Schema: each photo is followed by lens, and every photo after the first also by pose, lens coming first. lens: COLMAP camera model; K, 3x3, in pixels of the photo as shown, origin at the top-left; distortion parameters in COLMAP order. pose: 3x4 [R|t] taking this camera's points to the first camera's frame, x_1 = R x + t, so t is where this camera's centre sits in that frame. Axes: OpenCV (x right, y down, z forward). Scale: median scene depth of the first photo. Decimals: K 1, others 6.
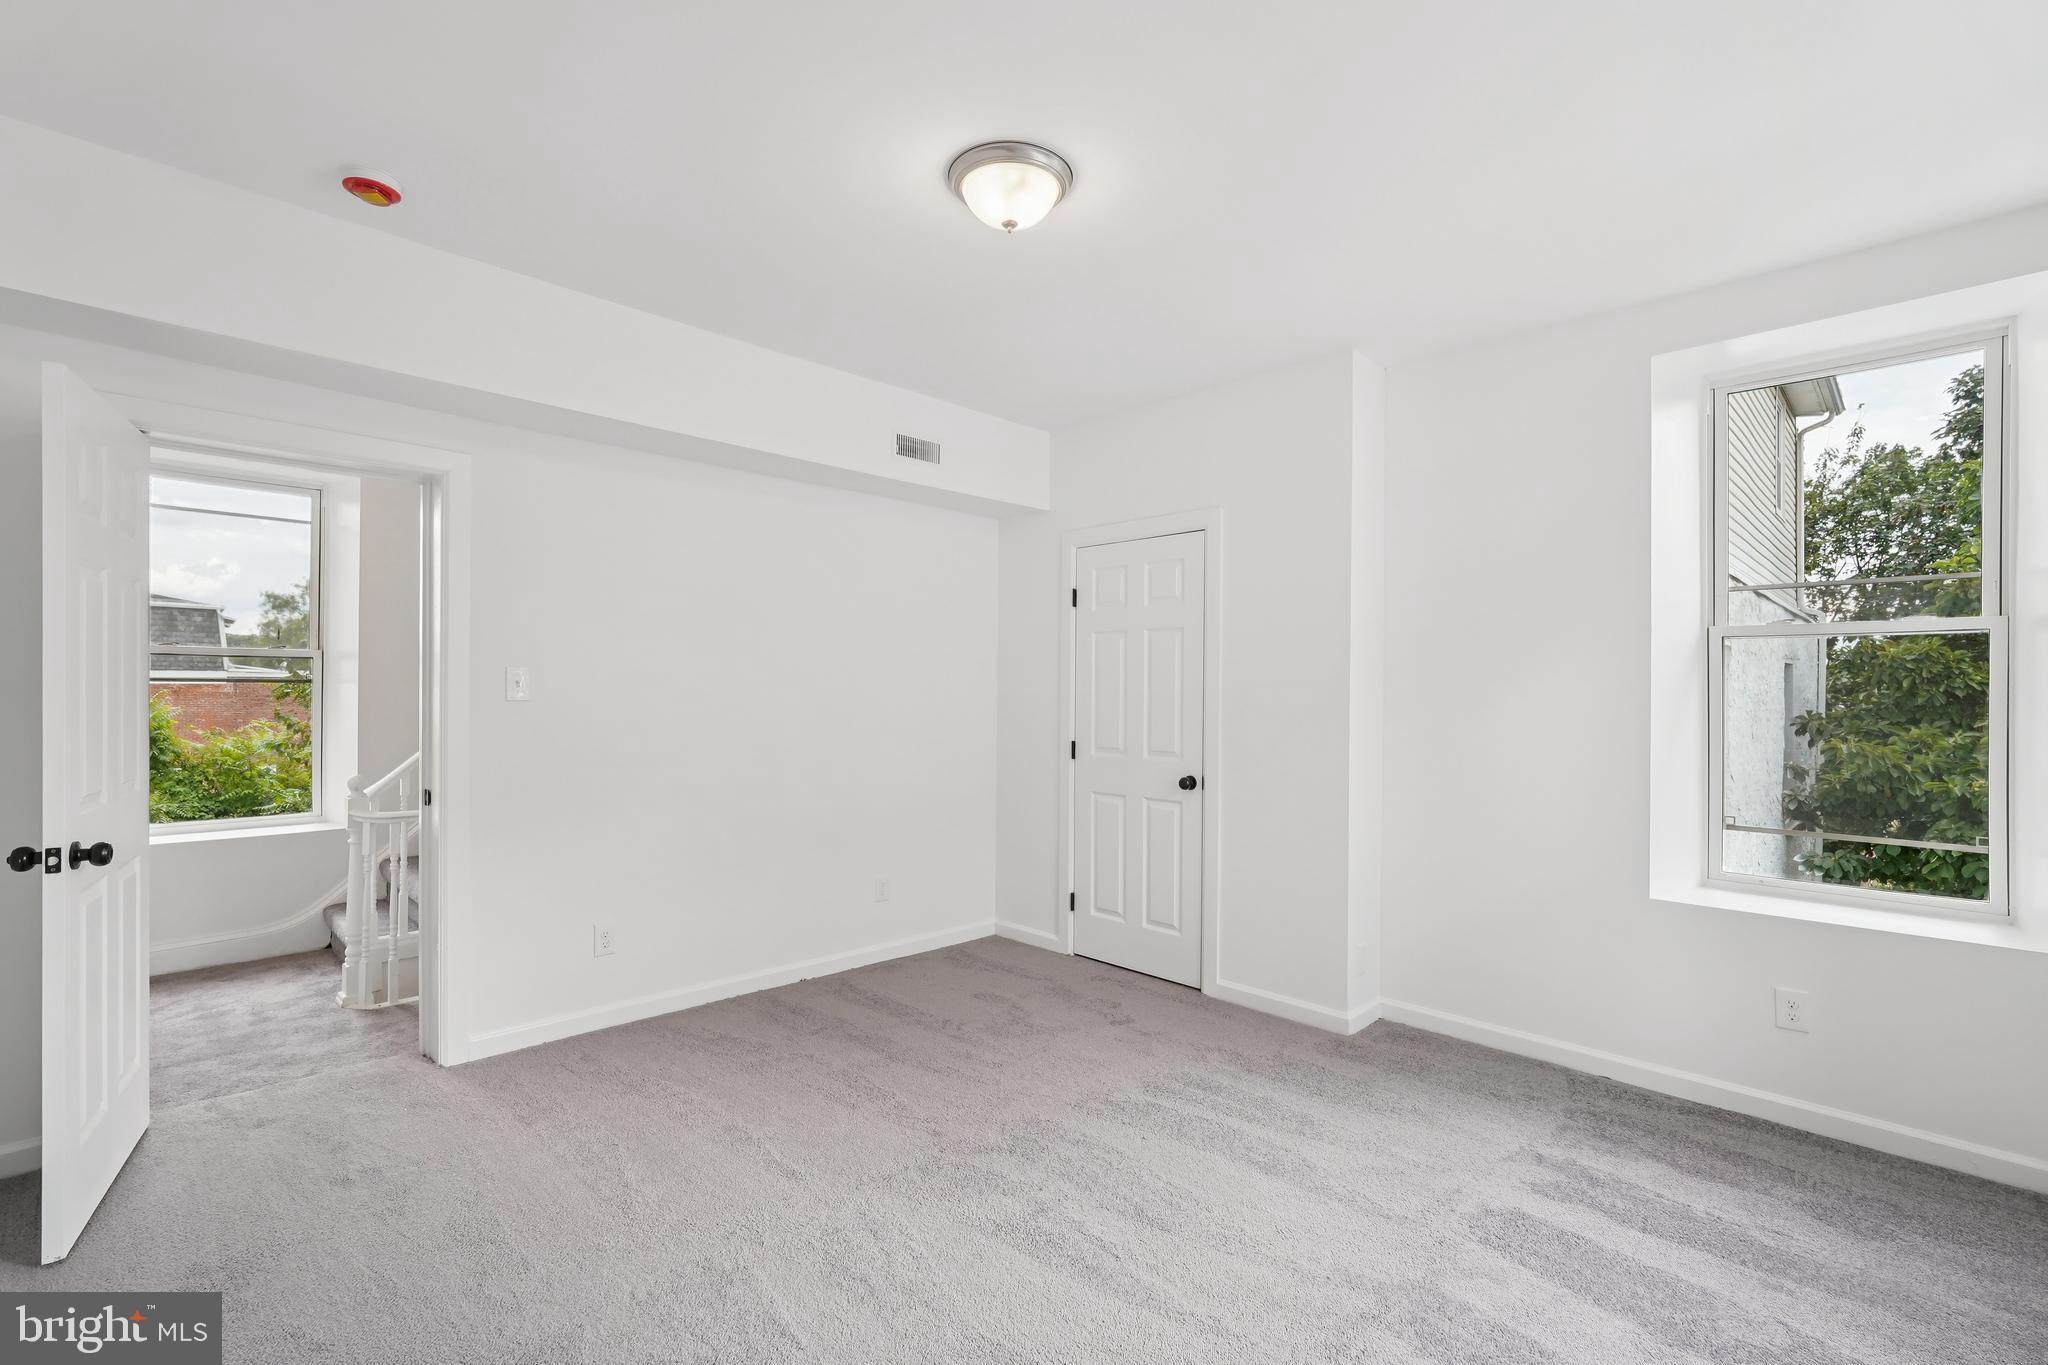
lens RADIAL K [[922.1, 0, 1027.4], [0, 922.1, 689.7], [0, 0, 1]] dist [-0.003274, -0.000235]
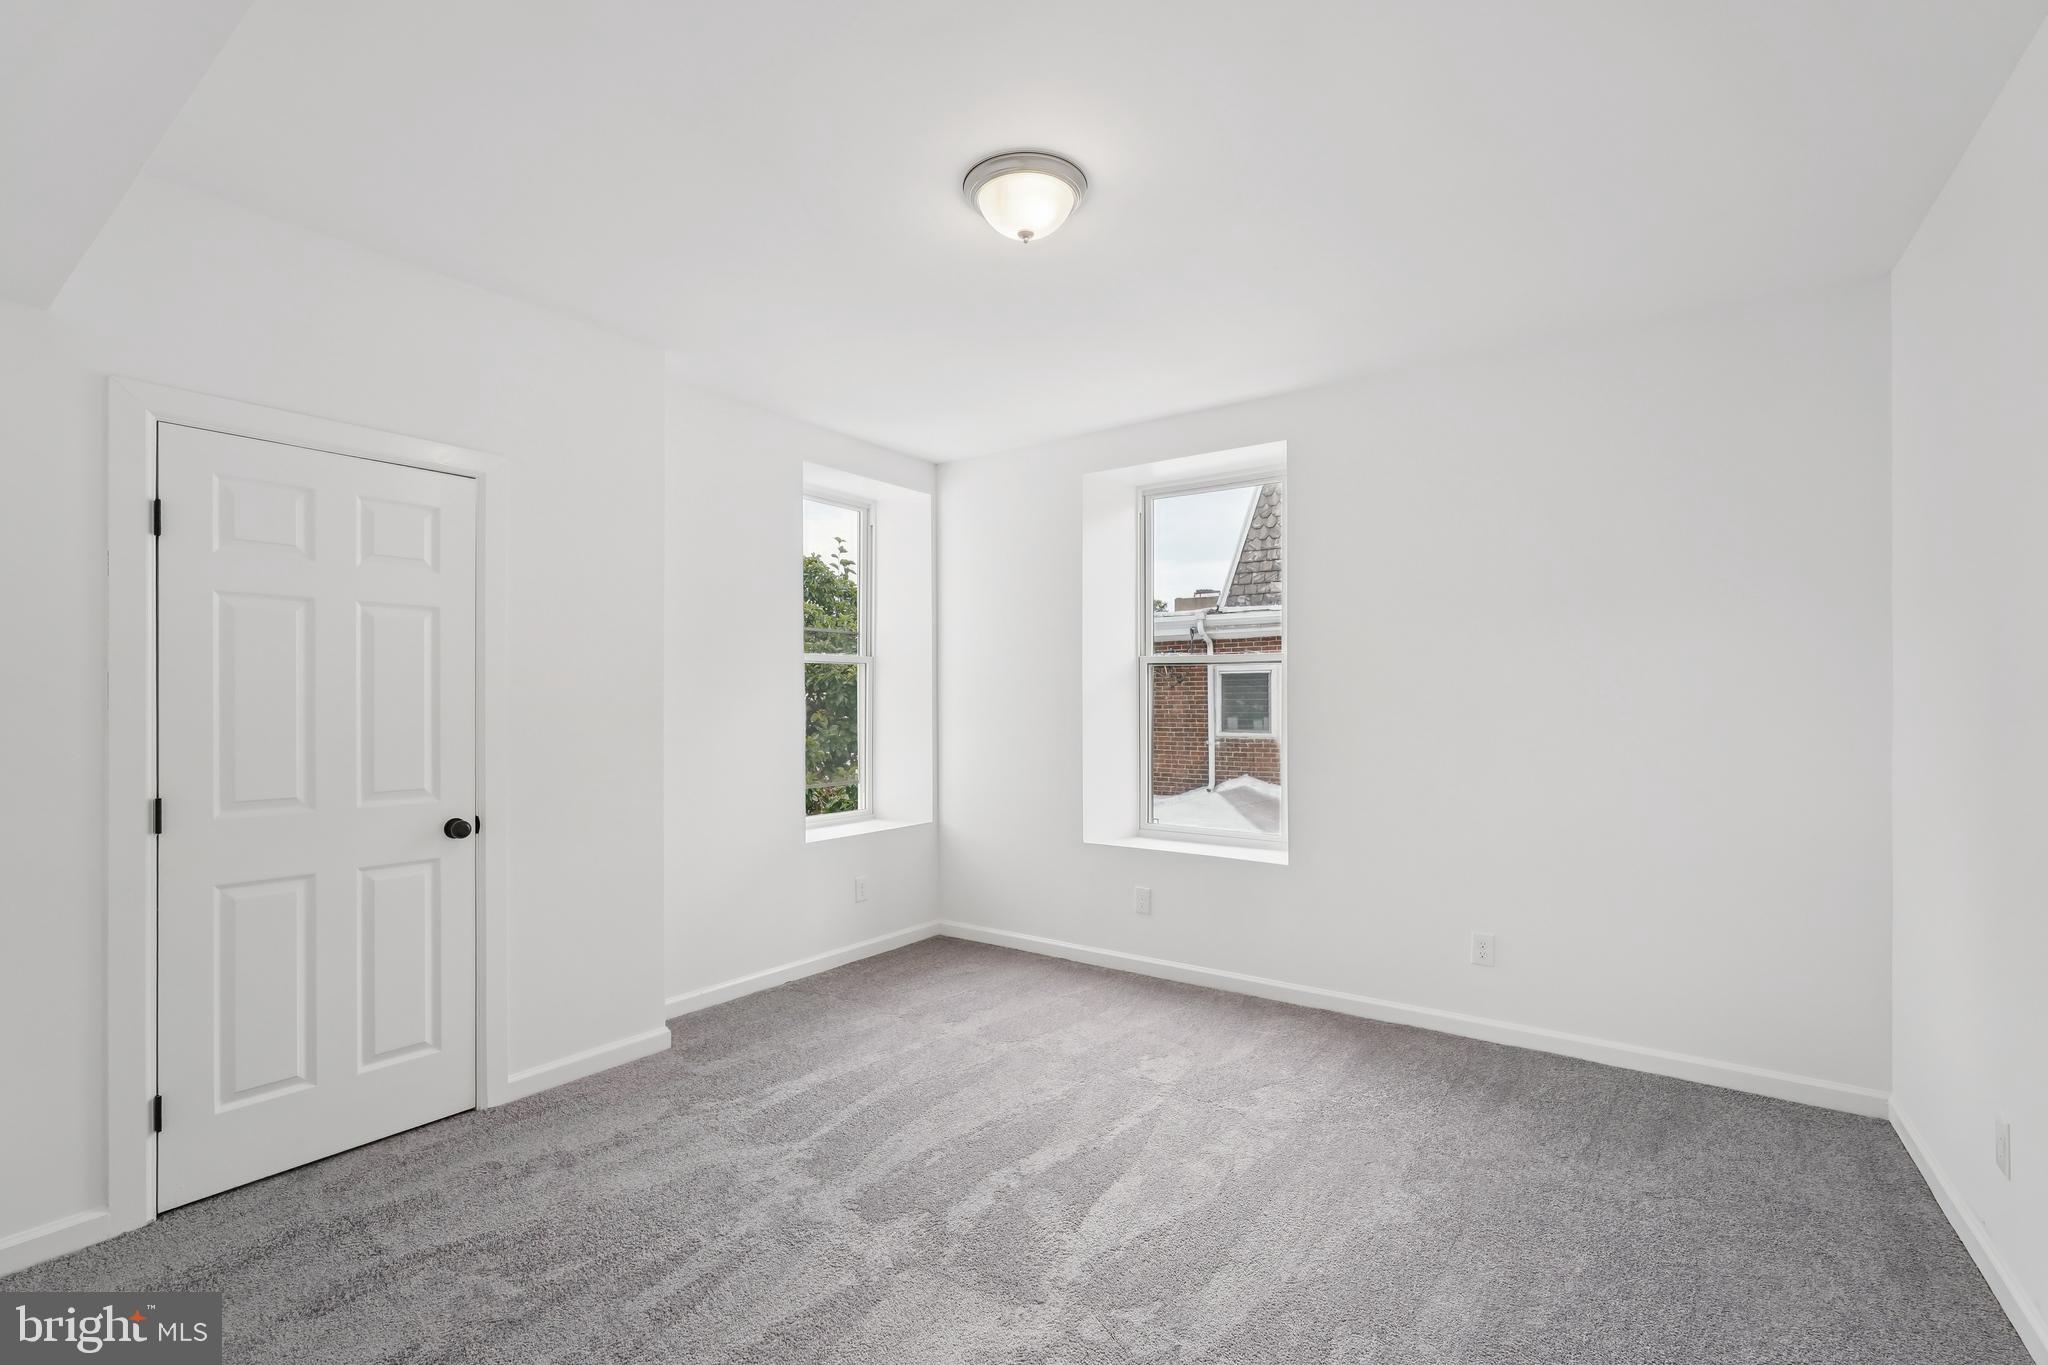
lens RADIAL K [[922.1, 0, 1027.4], [0, 922.1, 689.7], [0, 0, 1]] dist [-0.003274, -0.000235]
pose [[-0.163652, 0.002746, 0.986514, -0.666416], [-0.001118, 0.999995, -0.002969, -0.004764], [-0.986517, -0.001589, -0.163649, 0.762014]]
